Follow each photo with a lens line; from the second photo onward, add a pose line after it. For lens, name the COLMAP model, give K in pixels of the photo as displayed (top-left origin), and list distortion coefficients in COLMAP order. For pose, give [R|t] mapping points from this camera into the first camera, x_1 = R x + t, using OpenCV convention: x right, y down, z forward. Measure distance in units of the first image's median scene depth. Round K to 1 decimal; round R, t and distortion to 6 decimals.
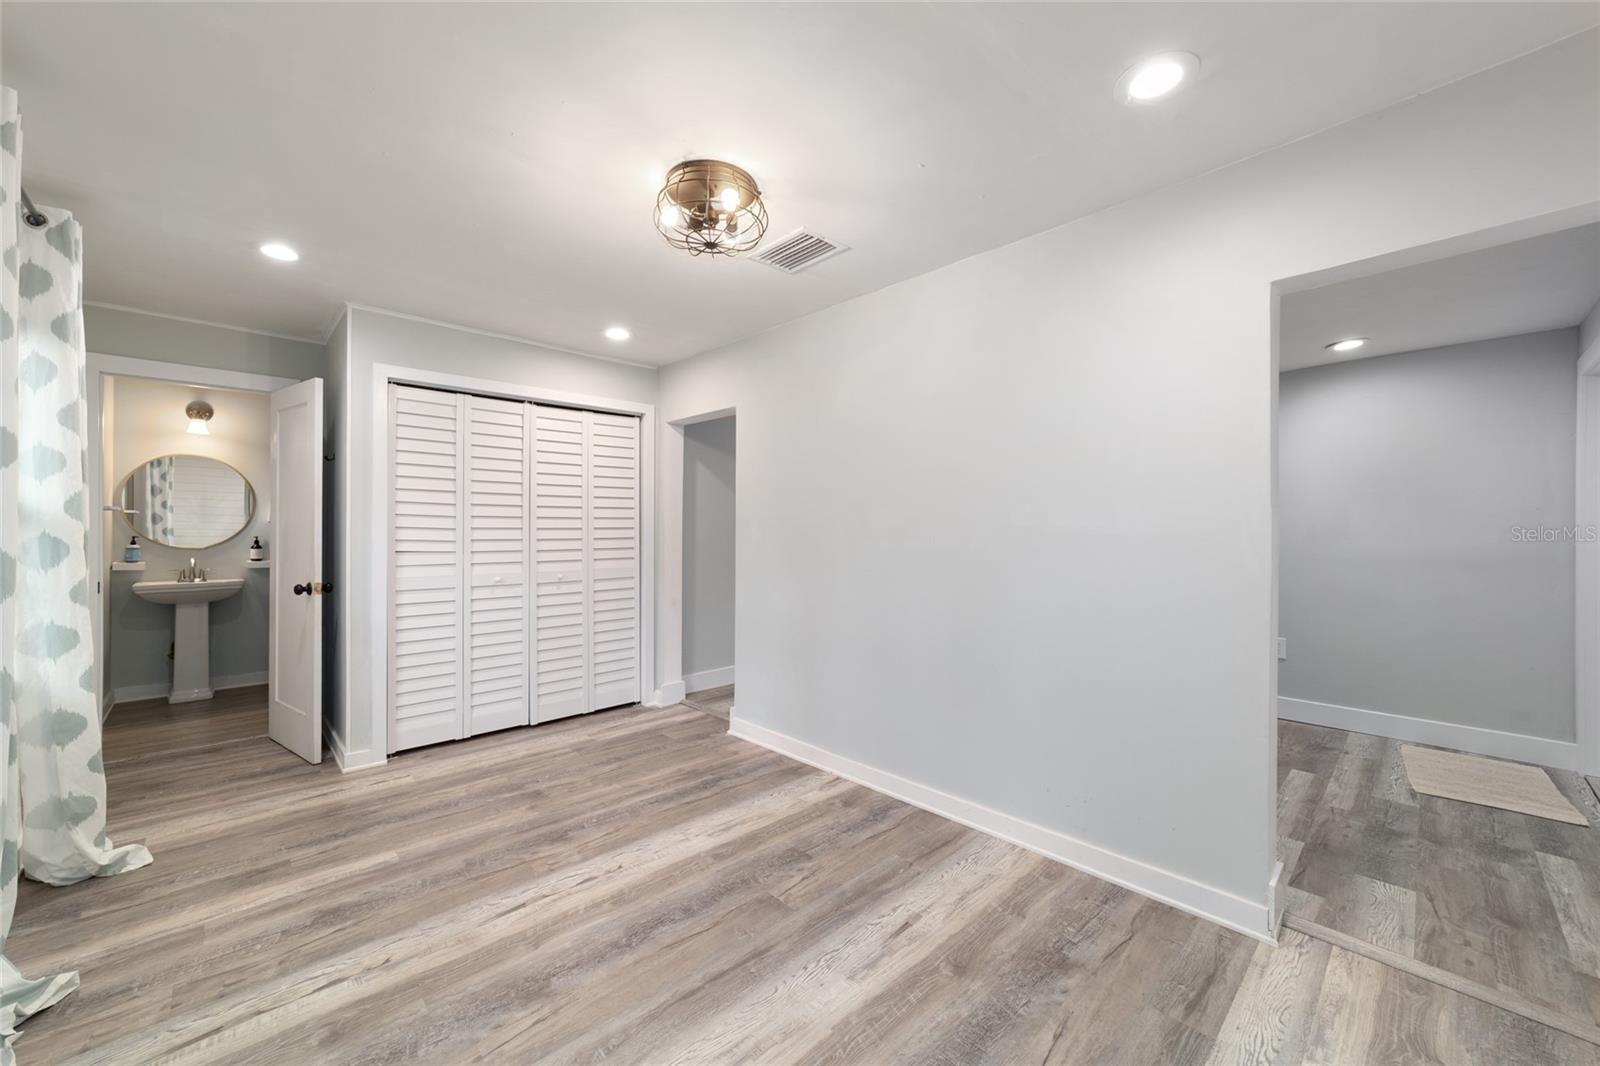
lens RADIAL K [[614.9, 0, 799.2], [0, 614.9, 525.8], [0, 0, 1]] dist [-0.020576, 0.010077]
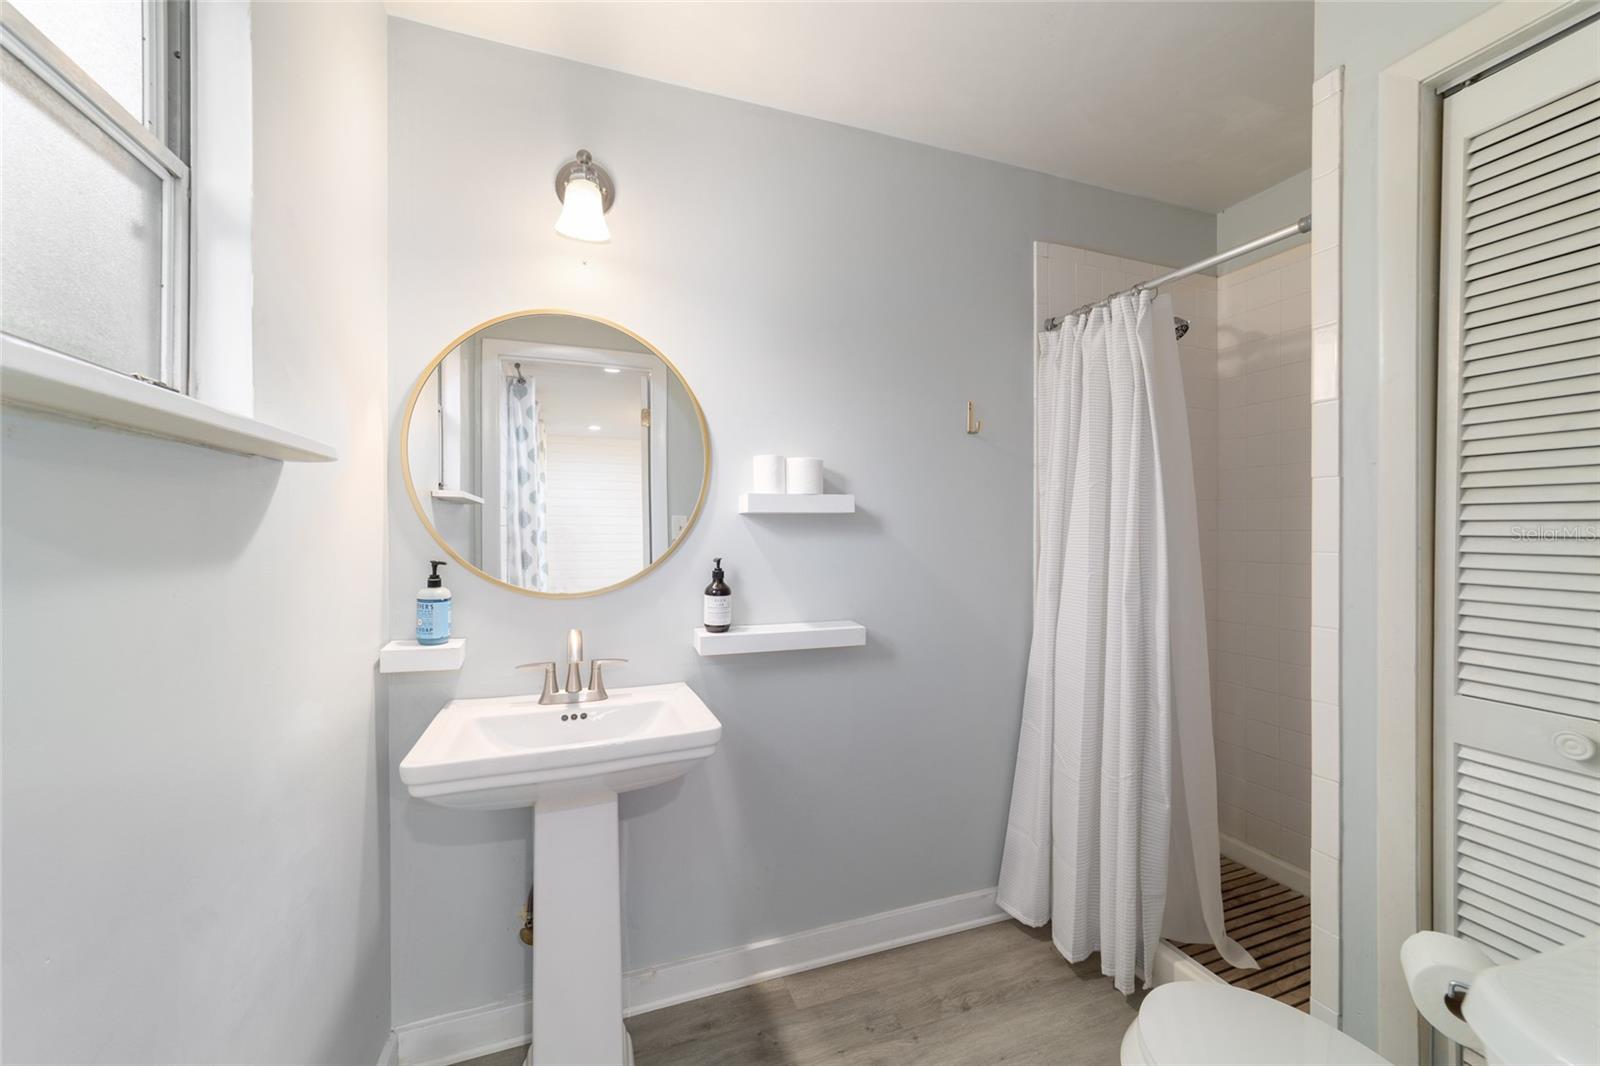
lens RADIAL K [[614.9, 0, 799.2], [0, 614.9, 525.8], [0, 0, 1]] dist [-0.020576, 0.010077]
pose [[0.915454, -0.008949, -0.402323, -0.754592], [0.008576, 0.999960, -0.002728, 0.000557], [0.402332, -0.000953, 0.915494, 0.748807]]
